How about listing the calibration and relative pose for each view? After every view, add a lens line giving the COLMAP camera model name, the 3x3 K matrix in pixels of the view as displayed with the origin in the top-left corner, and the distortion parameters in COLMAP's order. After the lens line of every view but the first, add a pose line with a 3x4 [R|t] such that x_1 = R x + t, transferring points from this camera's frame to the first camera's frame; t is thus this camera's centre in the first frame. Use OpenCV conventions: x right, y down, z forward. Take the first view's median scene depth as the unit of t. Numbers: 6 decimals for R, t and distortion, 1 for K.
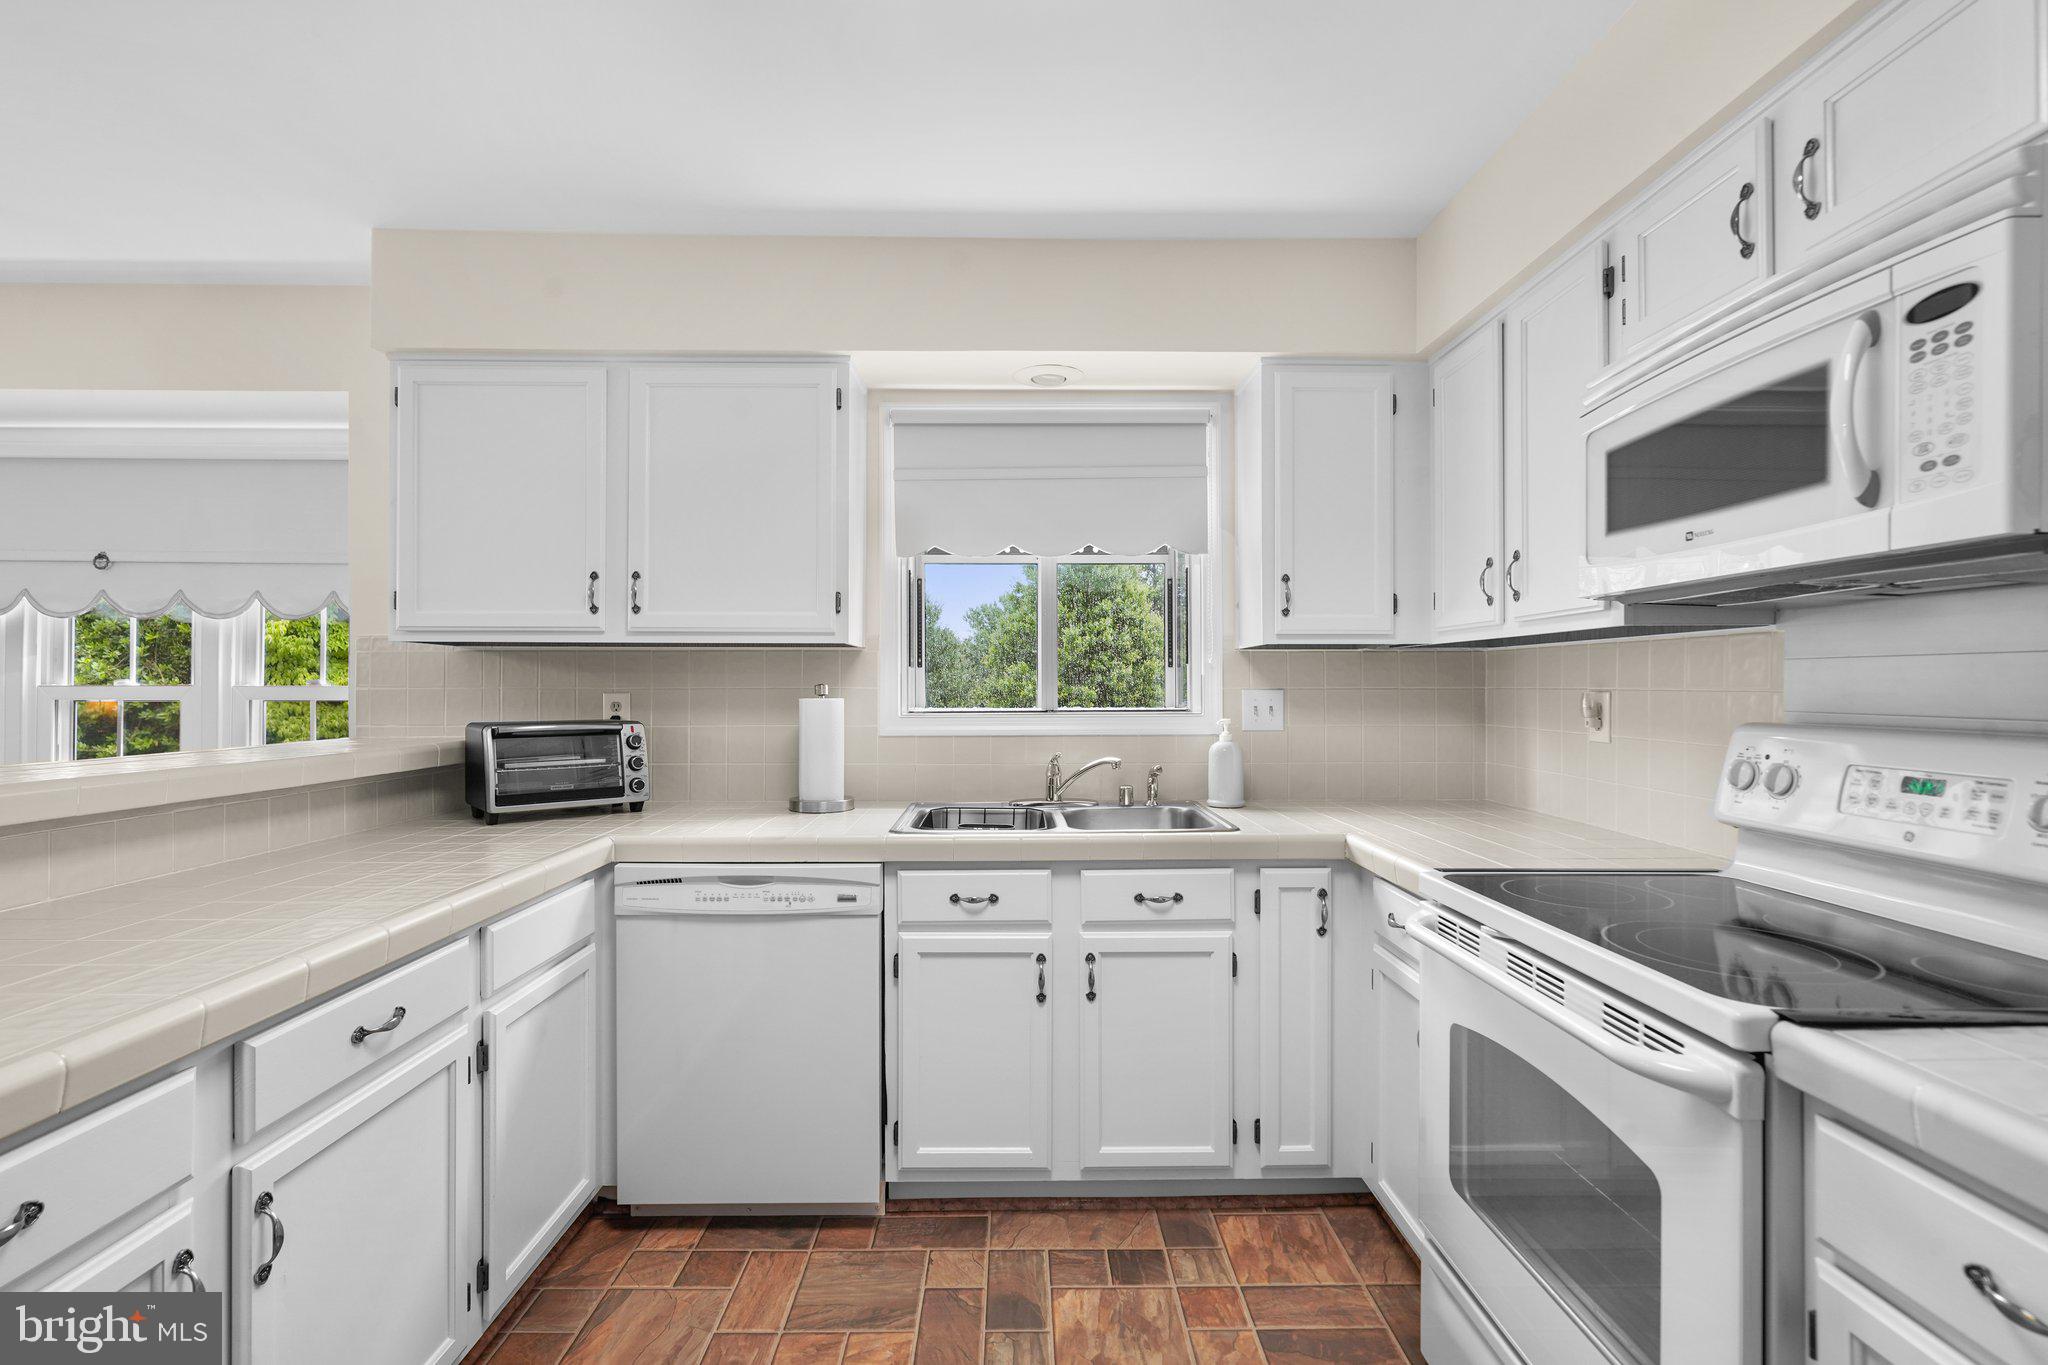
lens RADIAL K [[941.5, 0, 1024.8], [0, 941.5, 683.9], [0, 0, 1]] dist [-0.007657, 0.005249]
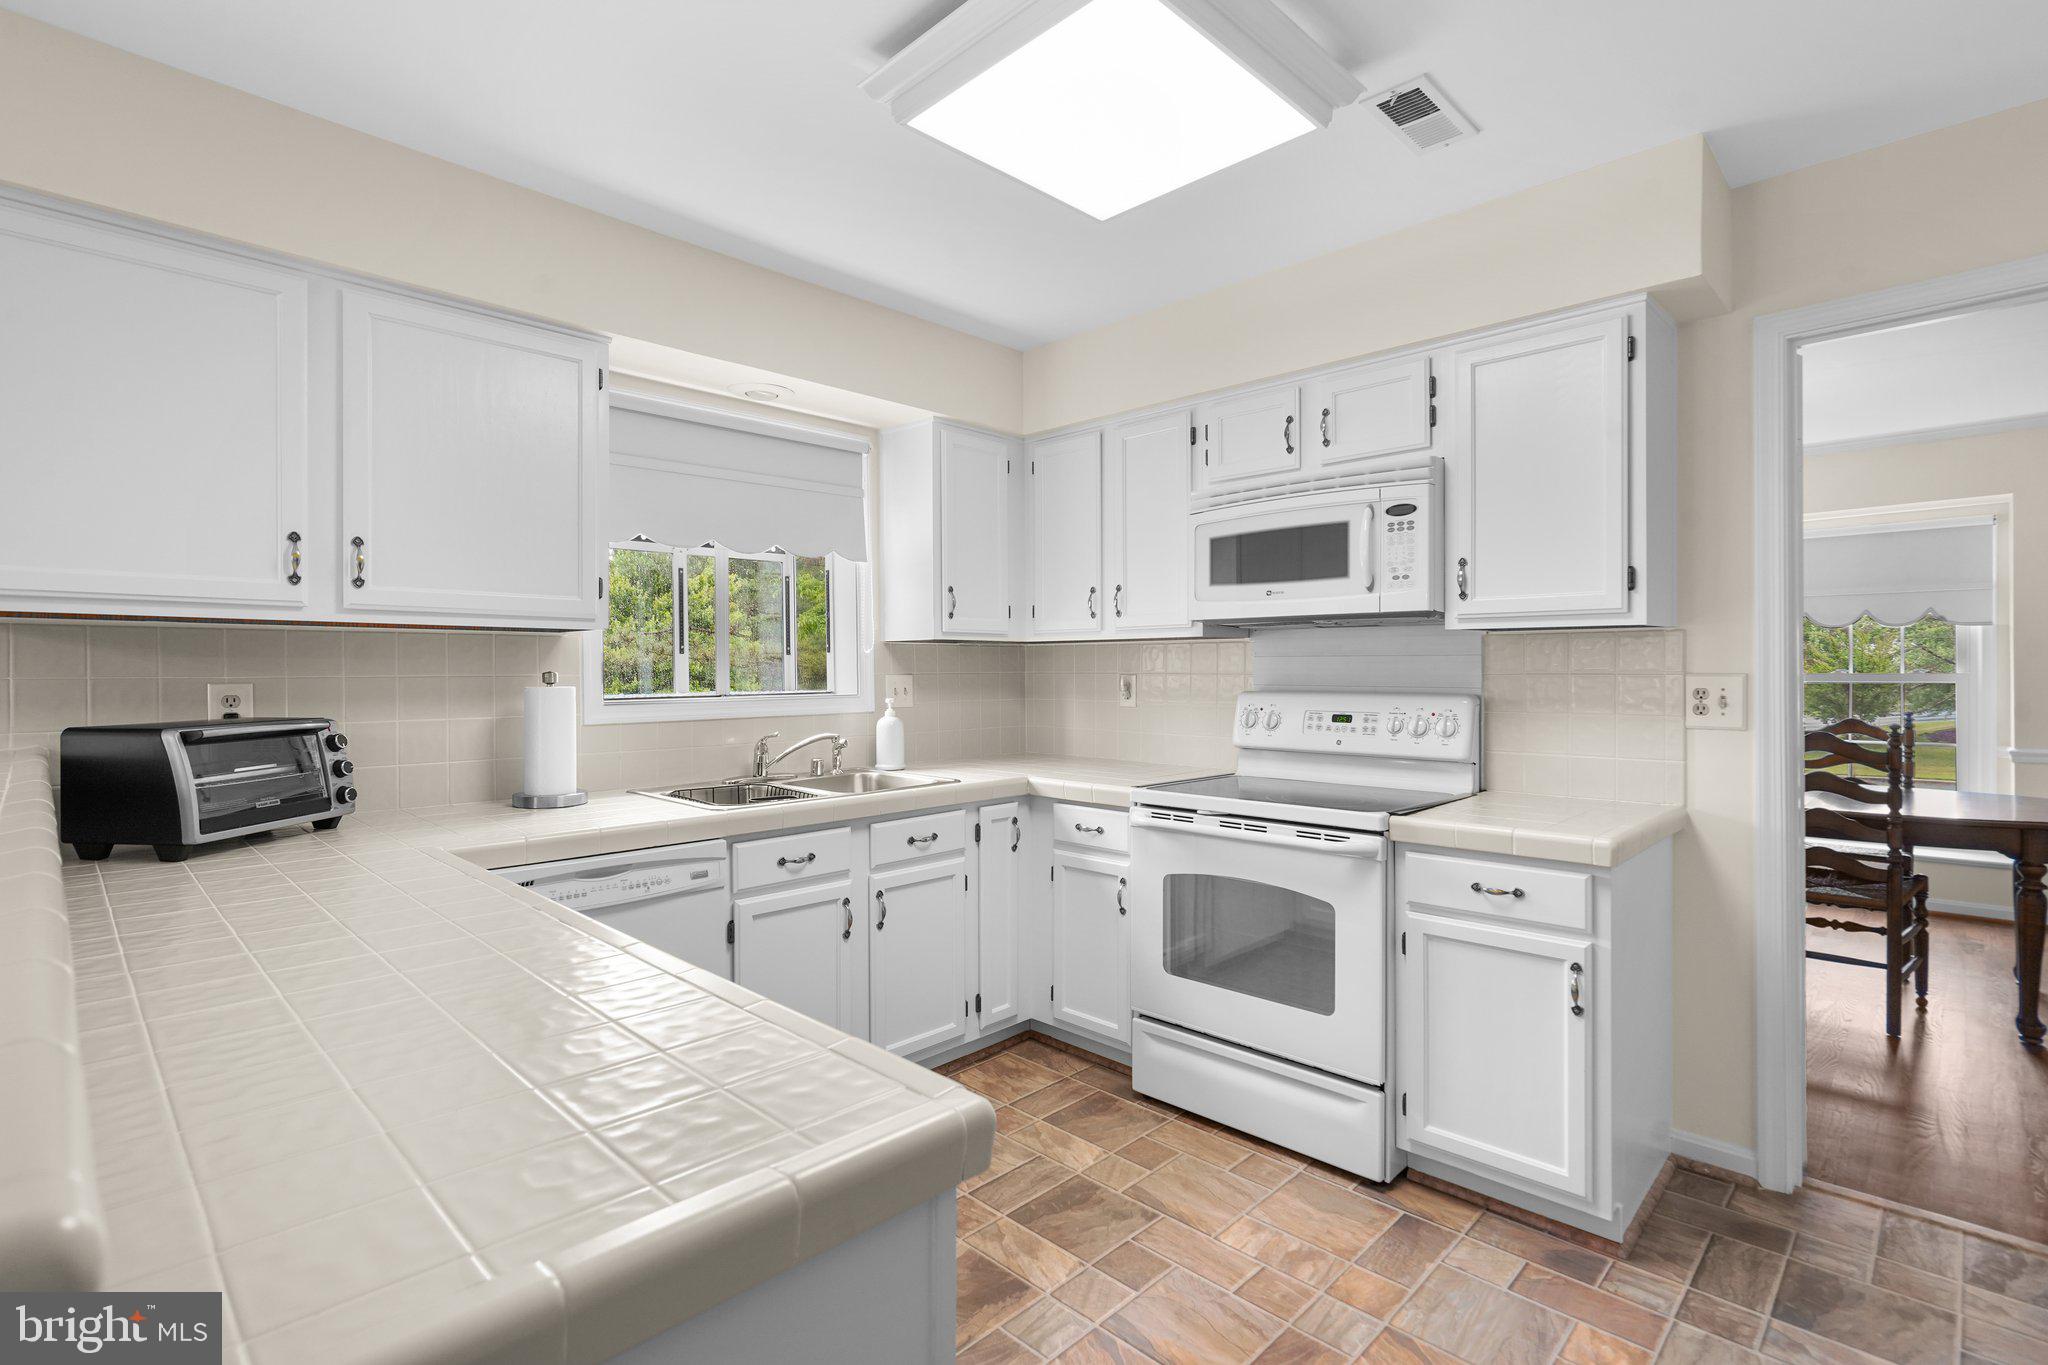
lens RADIAL K [[941.5, 0, 1031.2], [0, 941.5, 666.9], [0, 0, 1]] dist [-0.007657, 0.005249]
pose [[0.710220, 0.000097, 0.703980, -0.649520], [0.000093, 1.000000, -0.000232, -0.004767], [-0.703980, 0.000230, 0.710220, -0.010087]]
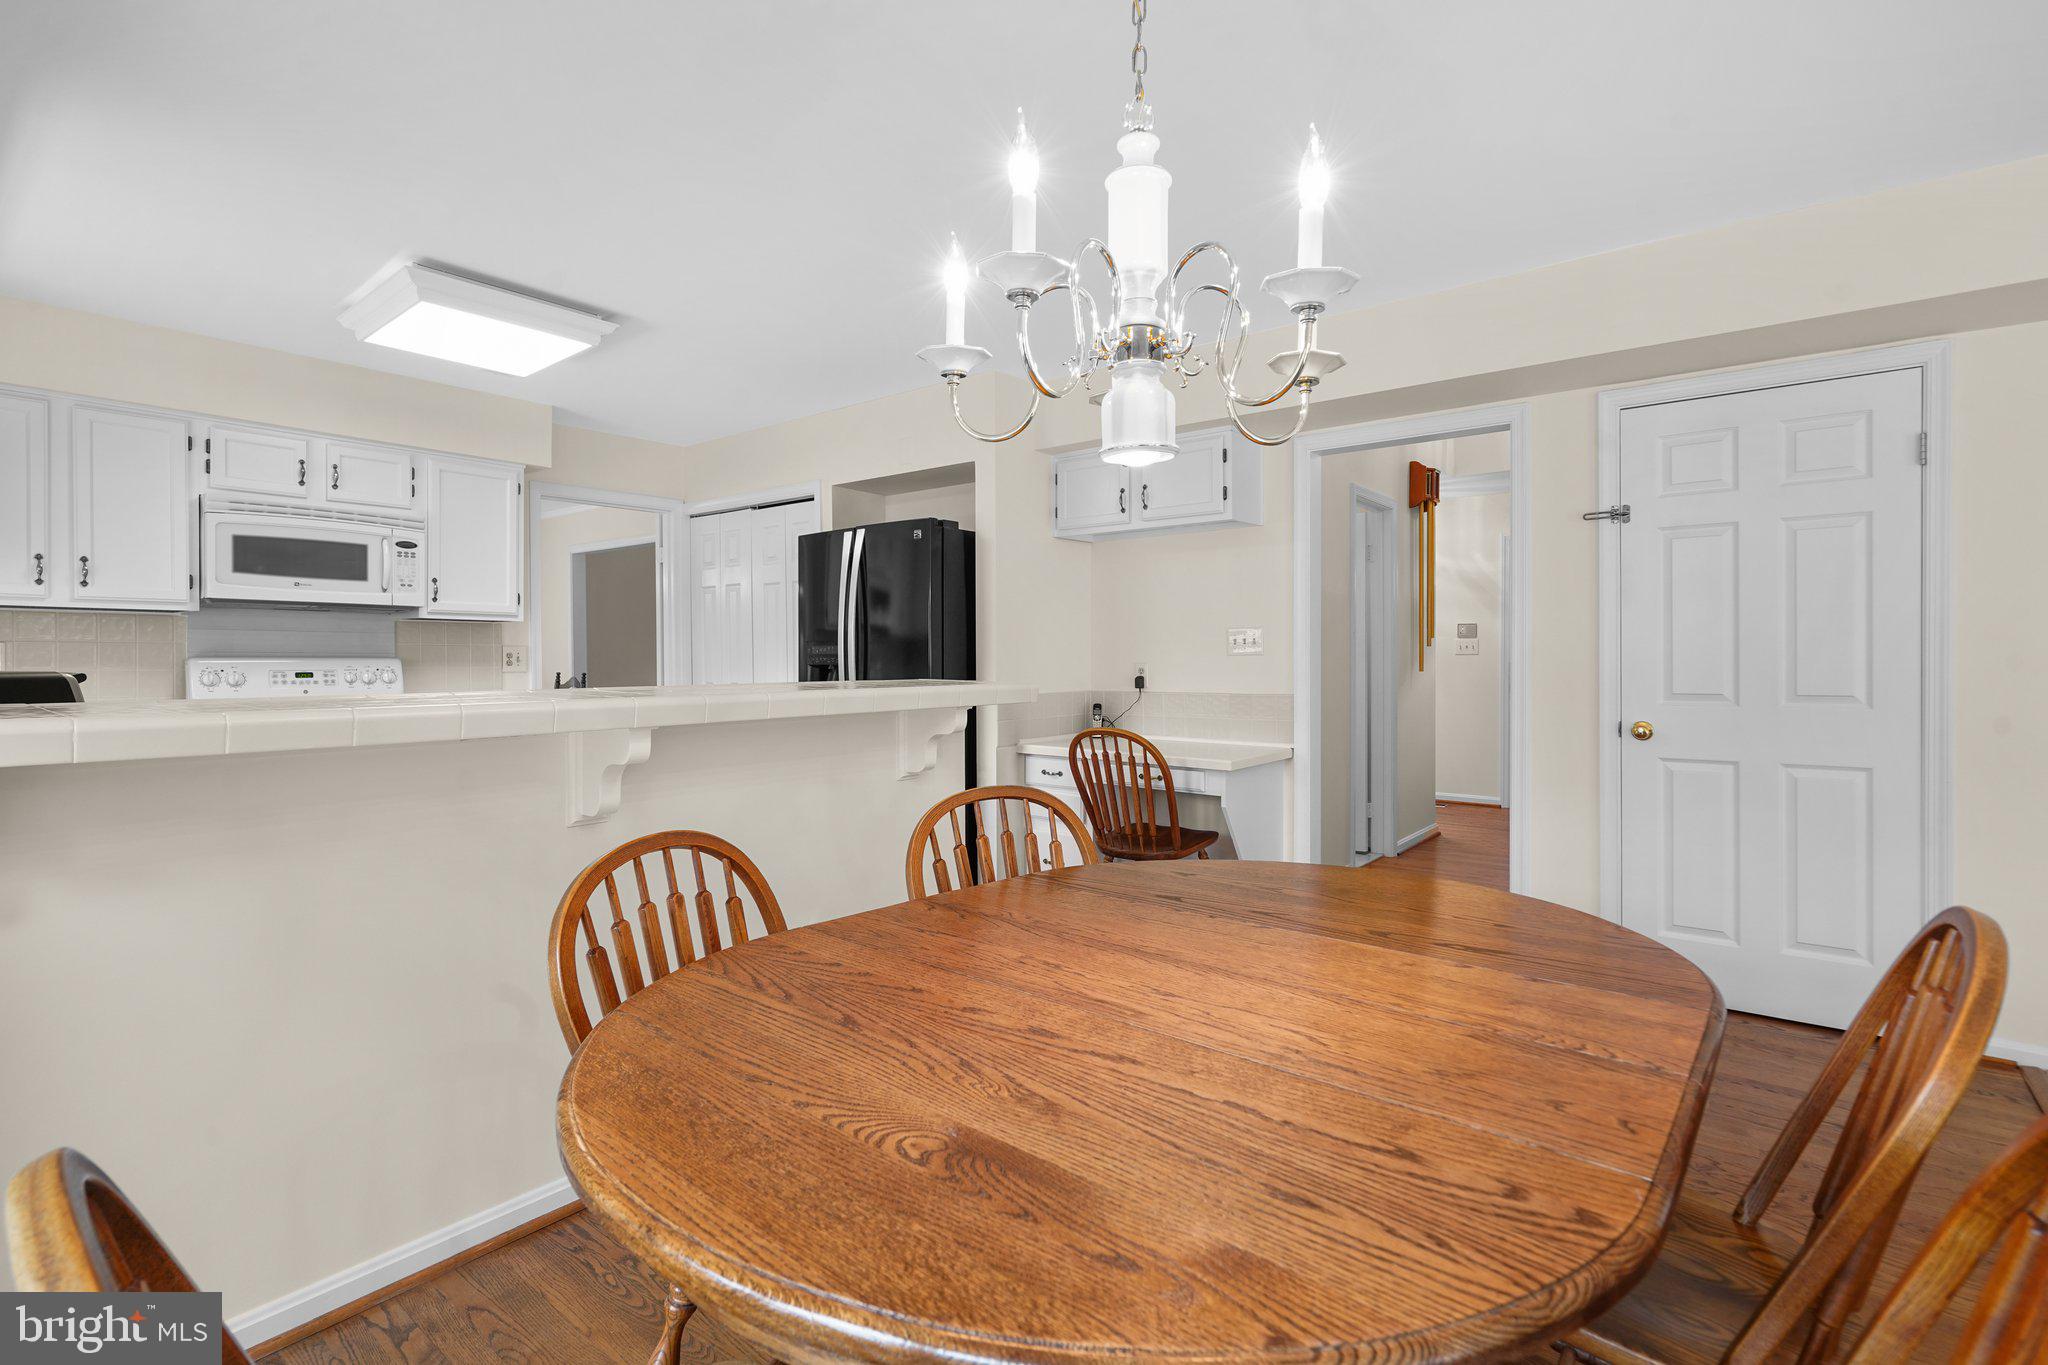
lens RADIAL K [[941.5, 0, 1028.8], [0, 941.5, 667.5], [0, 0, 1]] dist [-0.007657, 0.005249]
pose [[-0.779581, -0.004860, 0.626283, -1.713932], [0.002826, 0.999932, 0.011277, 0.035865], [-0.626295, 0.010561, -0.779514, 1.182366]]
